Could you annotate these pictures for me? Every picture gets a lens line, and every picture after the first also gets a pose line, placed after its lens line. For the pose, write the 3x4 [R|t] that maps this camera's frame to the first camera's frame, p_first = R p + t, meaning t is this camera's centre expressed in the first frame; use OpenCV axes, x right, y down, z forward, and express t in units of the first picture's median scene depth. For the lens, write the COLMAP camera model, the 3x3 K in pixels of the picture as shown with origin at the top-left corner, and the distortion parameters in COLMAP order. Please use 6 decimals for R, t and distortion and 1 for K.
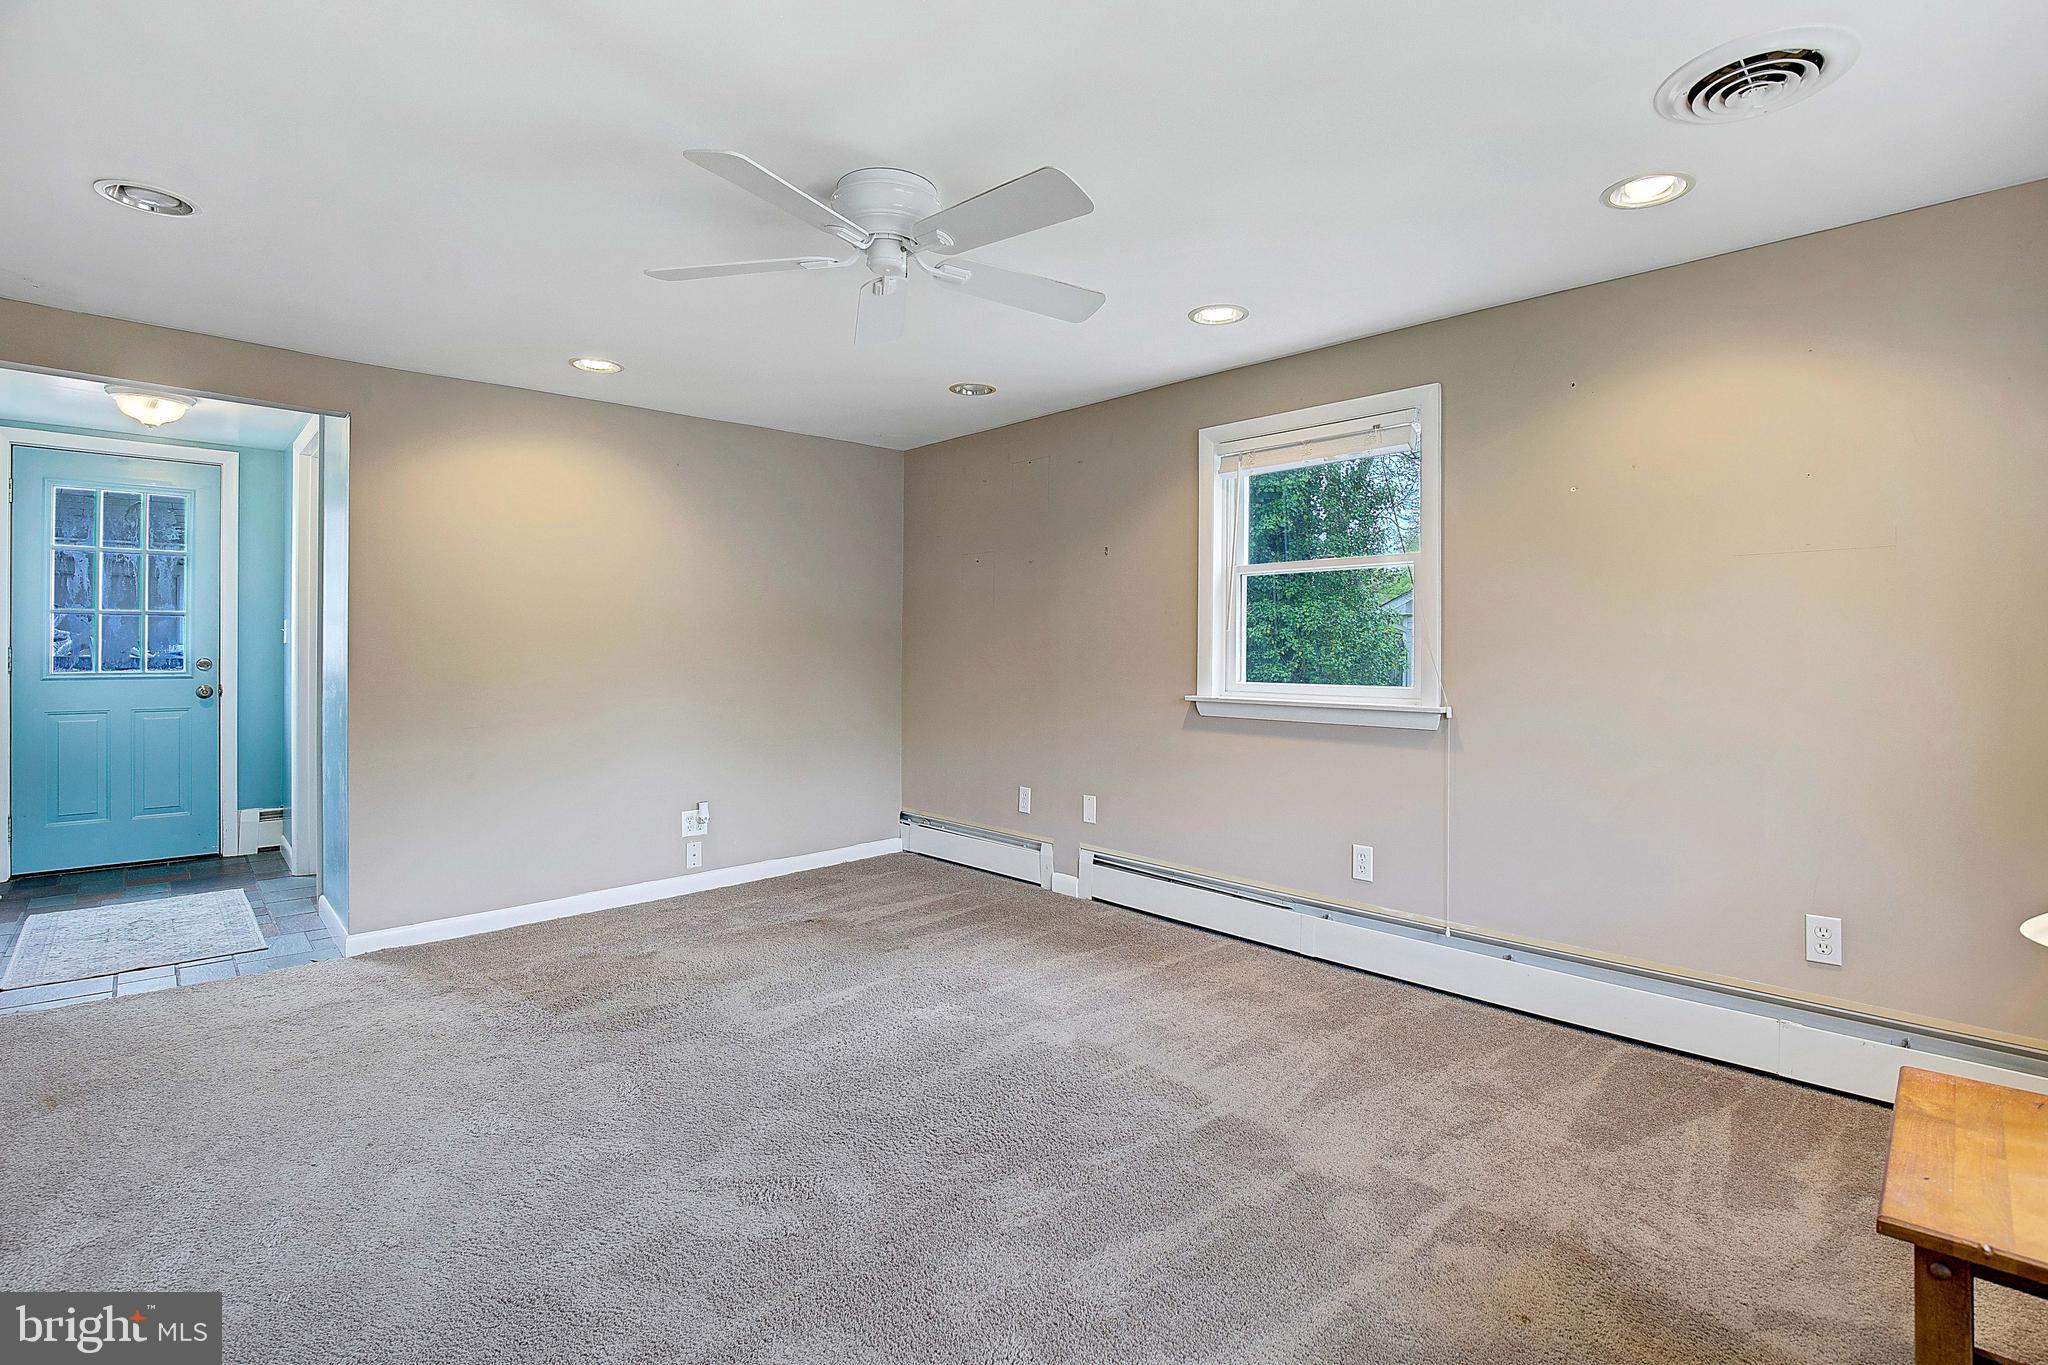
lens RADIAL K [[952.5, 0, 1030.1], [0, 952.5, 648.3], [0, 0, 1]] dist [-0.018814, 0.003315]
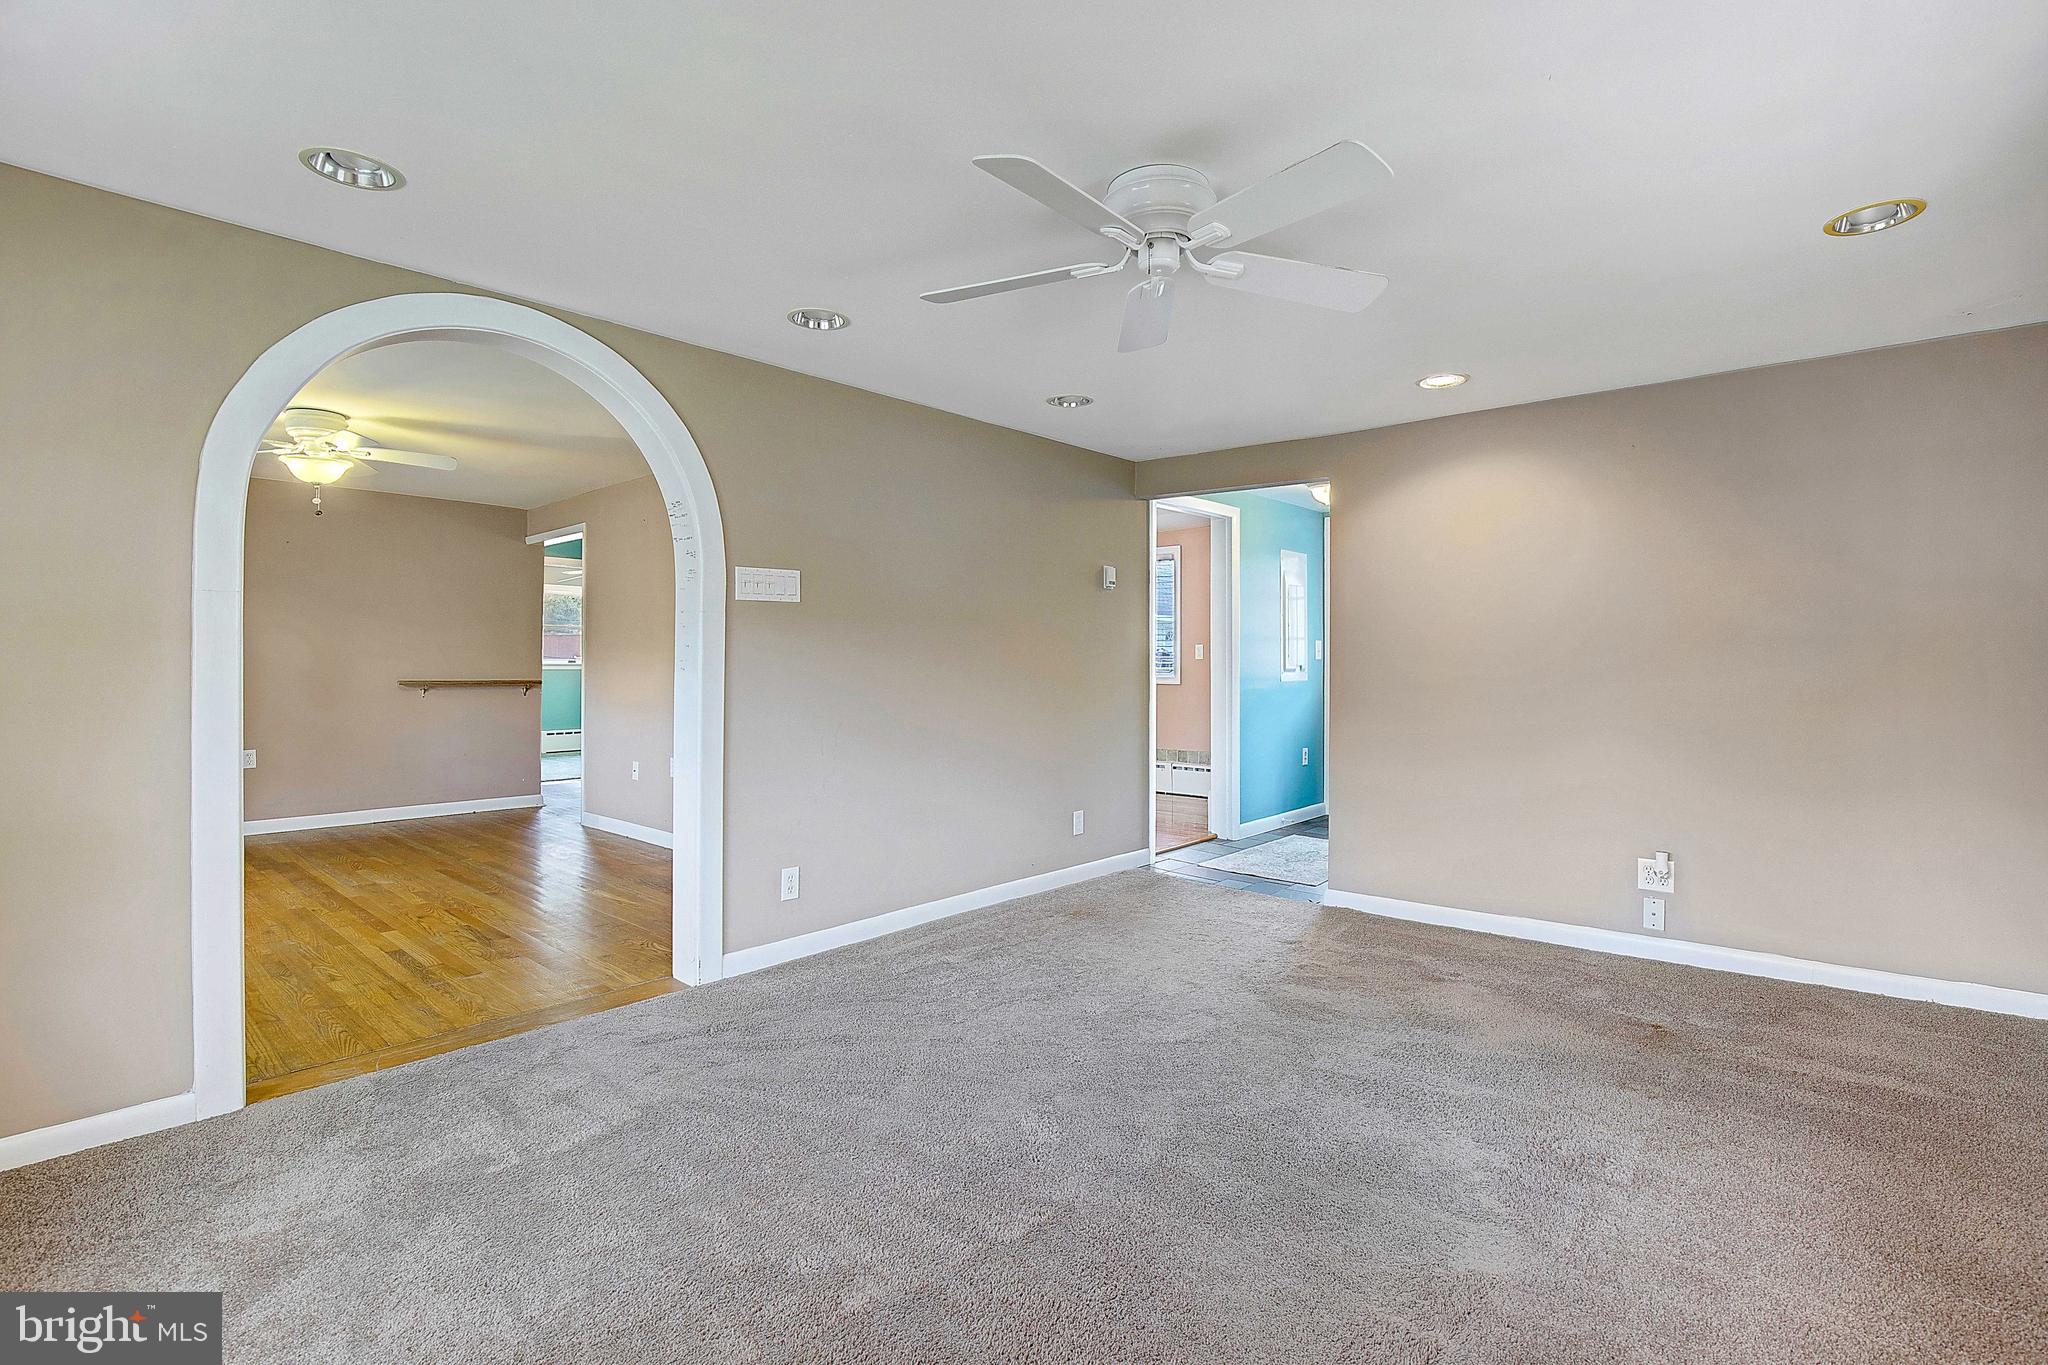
lens RADIAL K [[952.5, 0, 1048.9], [0, 952.5, 668.7], [0, 0, 1]] dist [-0.018814, 0.003315]
pose [[0.095288, 0.003805, -0.995442, 0.502060], [0.003002, 0.999987, 0.004110, 0.000042], [0.995445, -0.003379, 0.095276, 0.492370]]
